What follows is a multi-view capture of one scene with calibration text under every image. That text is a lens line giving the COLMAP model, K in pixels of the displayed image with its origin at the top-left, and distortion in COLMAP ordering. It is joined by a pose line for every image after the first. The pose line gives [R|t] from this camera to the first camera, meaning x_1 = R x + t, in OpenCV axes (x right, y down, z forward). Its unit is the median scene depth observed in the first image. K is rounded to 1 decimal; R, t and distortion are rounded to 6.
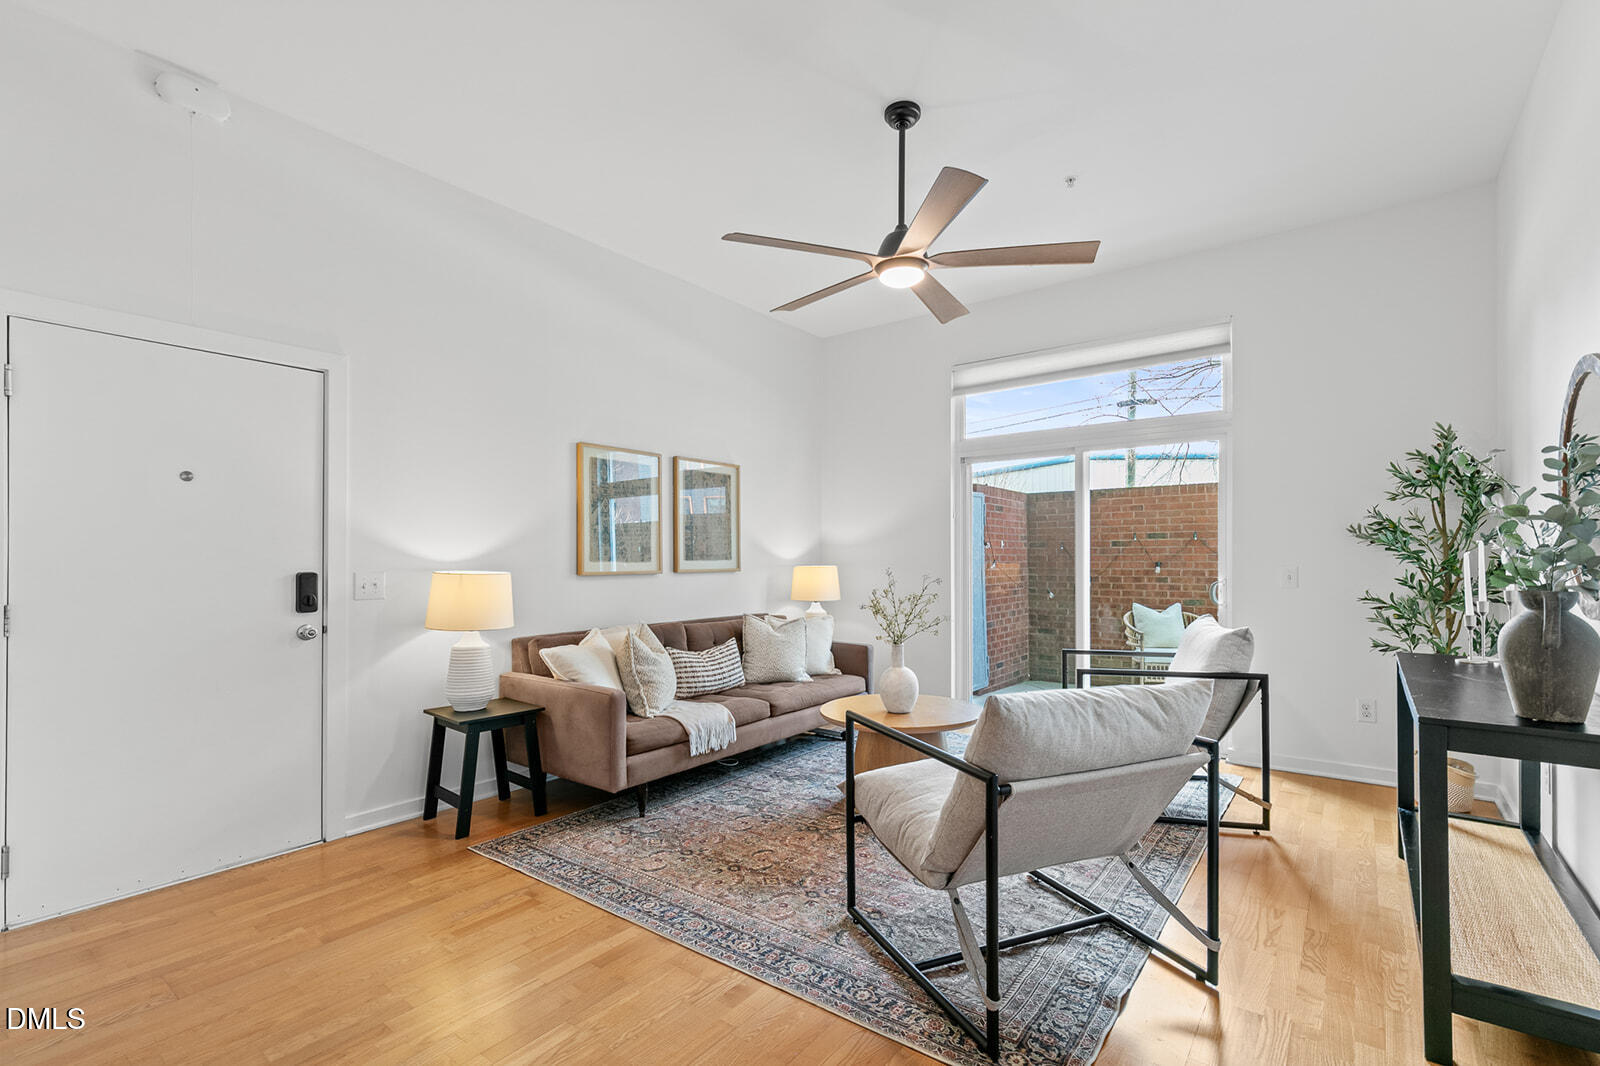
lens RADIAL K [[729.4, 0, 807.0], [0, 729.4, 568.1], [0, 0, 1]] dist [0.003843, -0.000581]
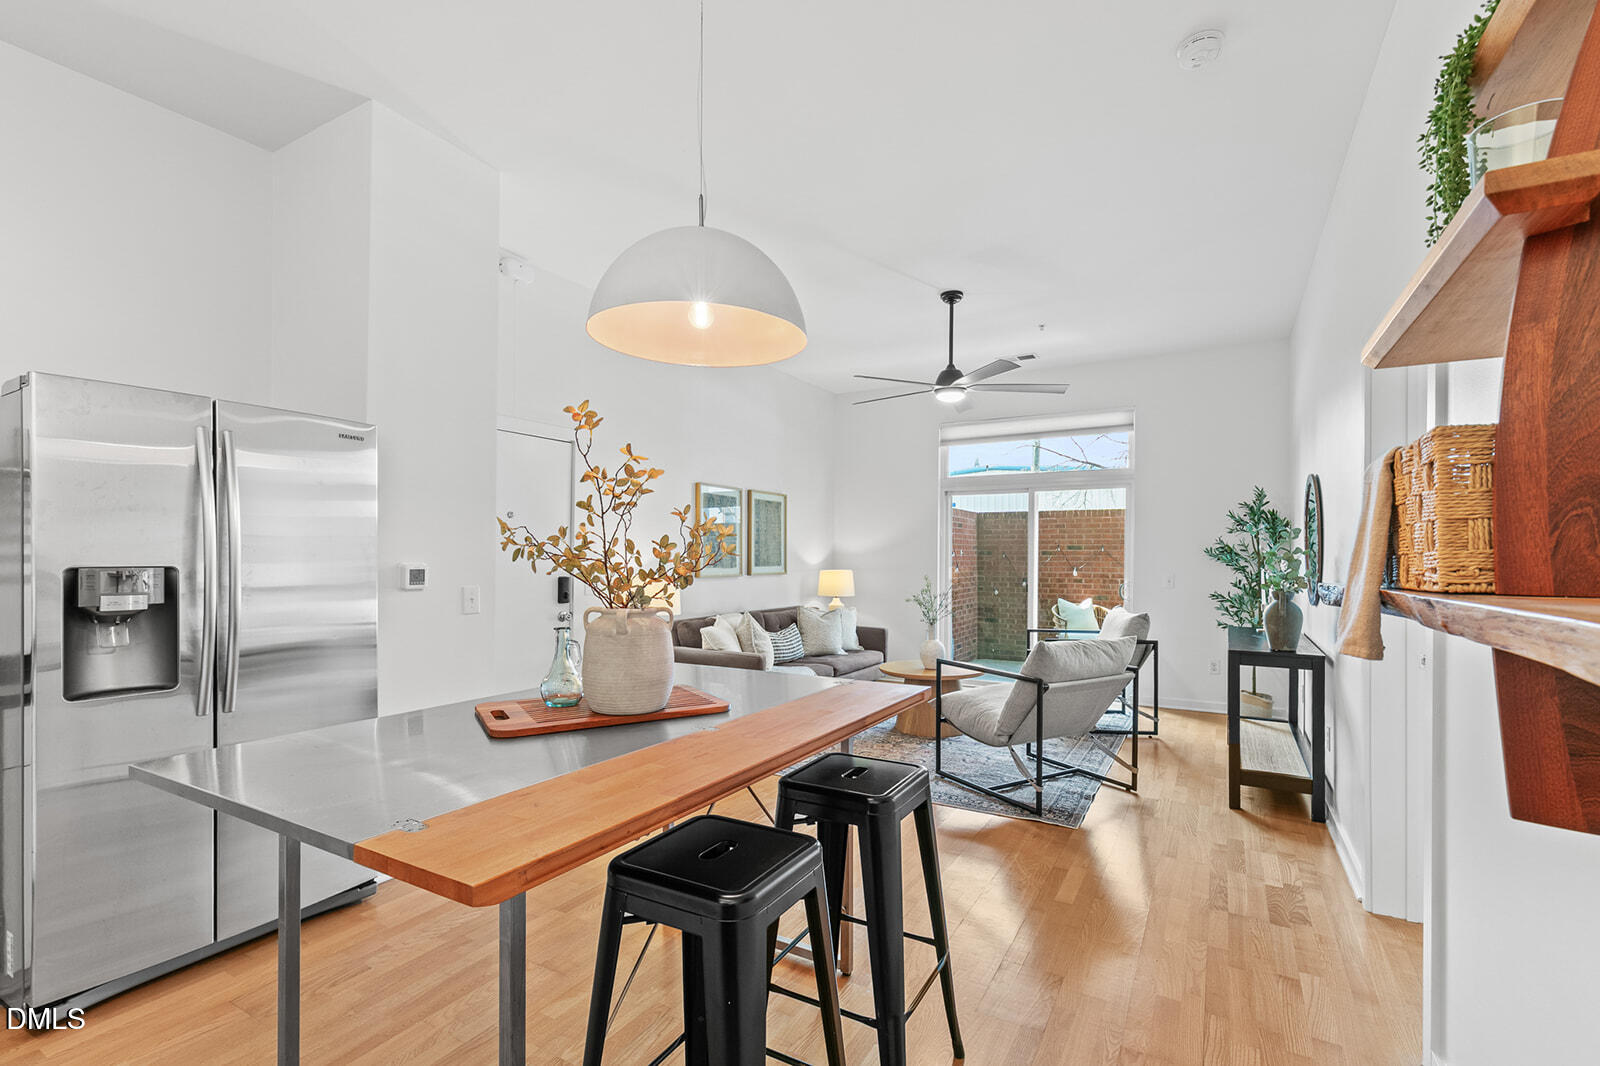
lens RADIAL K [[729.4, 0, 807.0], [0, 729.4, 568.1], [0, 0, 1]] dist [0.003843, -0.000581]
pose [[0.991587, 0.006058, 0.129298, -0.320984], [-0.006748, 0.999965, 0.004903, -0.018975], [-0.129264, -0.005734, 0.991594, -0.463008]]
